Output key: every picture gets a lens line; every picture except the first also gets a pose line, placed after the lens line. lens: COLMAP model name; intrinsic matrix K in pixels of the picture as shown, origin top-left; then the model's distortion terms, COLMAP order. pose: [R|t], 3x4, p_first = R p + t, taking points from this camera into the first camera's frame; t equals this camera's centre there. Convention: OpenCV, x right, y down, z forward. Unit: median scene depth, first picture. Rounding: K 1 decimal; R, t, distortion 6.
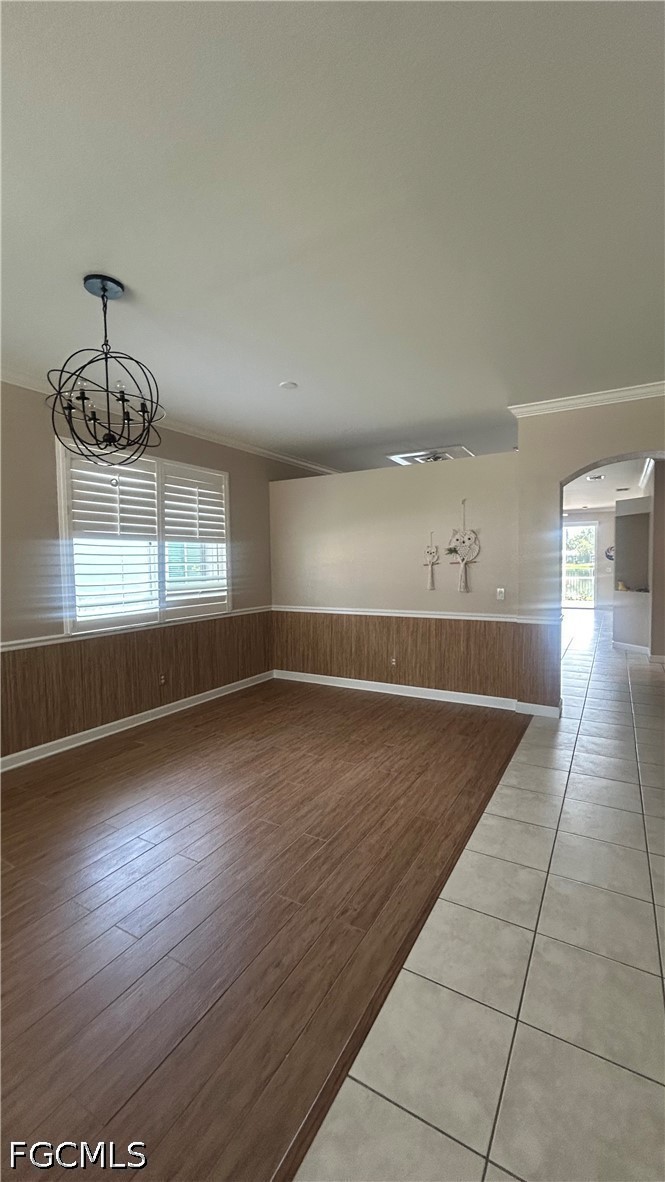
lens RADIAL K [[481.7, 0, 334.1], [0, 481.7, 588.4], [0, 0, 1]] dist [0.000087, -0.000136]
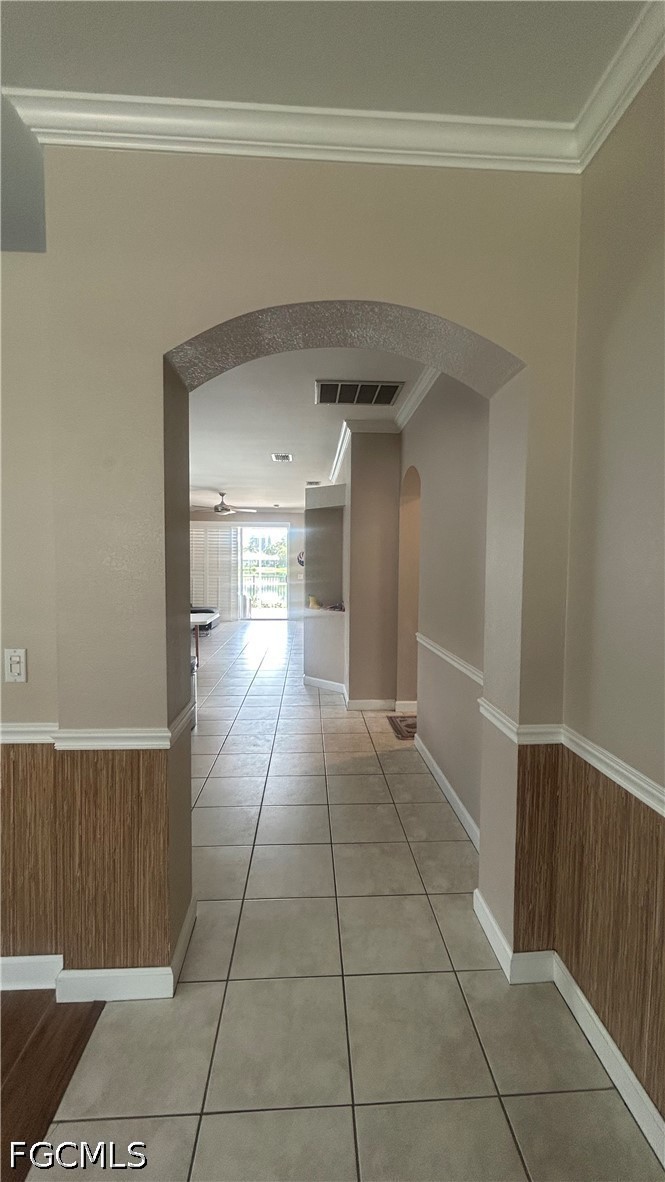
lens RADIAL K [[481.7, 0, 334.1], [0, 481.7, 588.4], [0, 0, 1]] dist [0.000087, -0.000136]
pose [[0.835019, -0.005575, 0.550193, 0.354538], [0.007400, 0.999972, -0.001099, -0.042695], [-0.550171, 0.004989, 0.835037, 0.595699]]
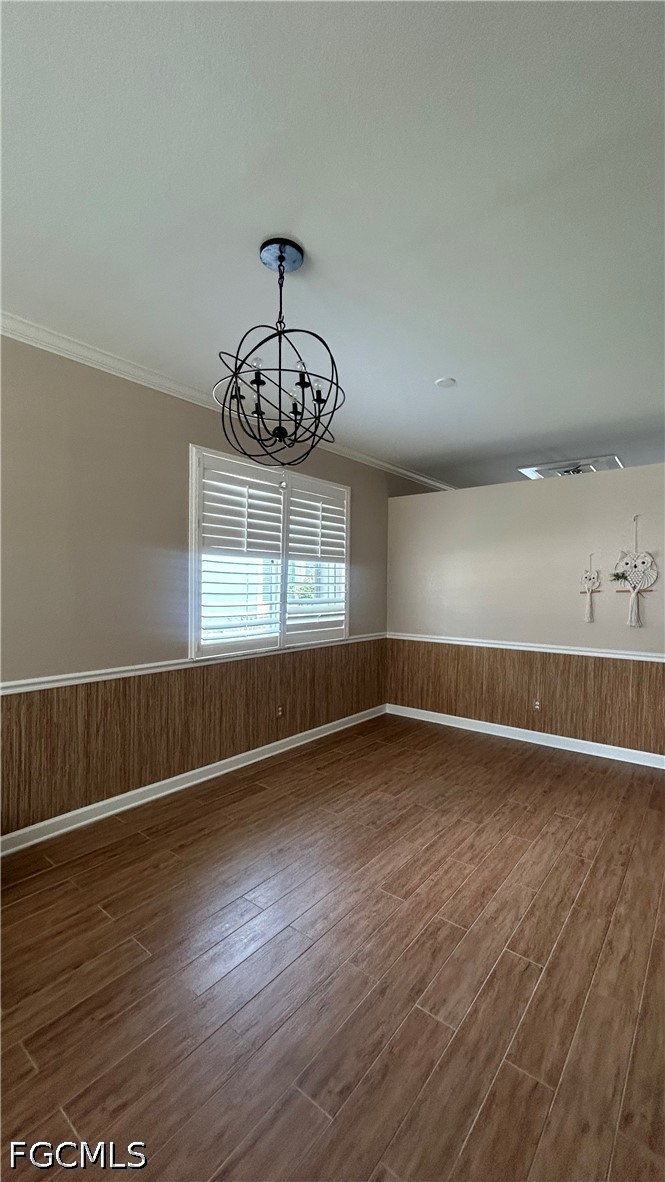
lens RADIAL K [[481.7, 0, 334.1], [0, 481.7, 588.4], [0, 0, 1]] dist [0.000087, -0.000136]
pose [[0.988875, 0.025174, -0.146601, -0.128723], [-0.032005, 0.998500, -0.044423, -0.005061], [0.145263, 0.048621, 0.988198, 0.108591]]
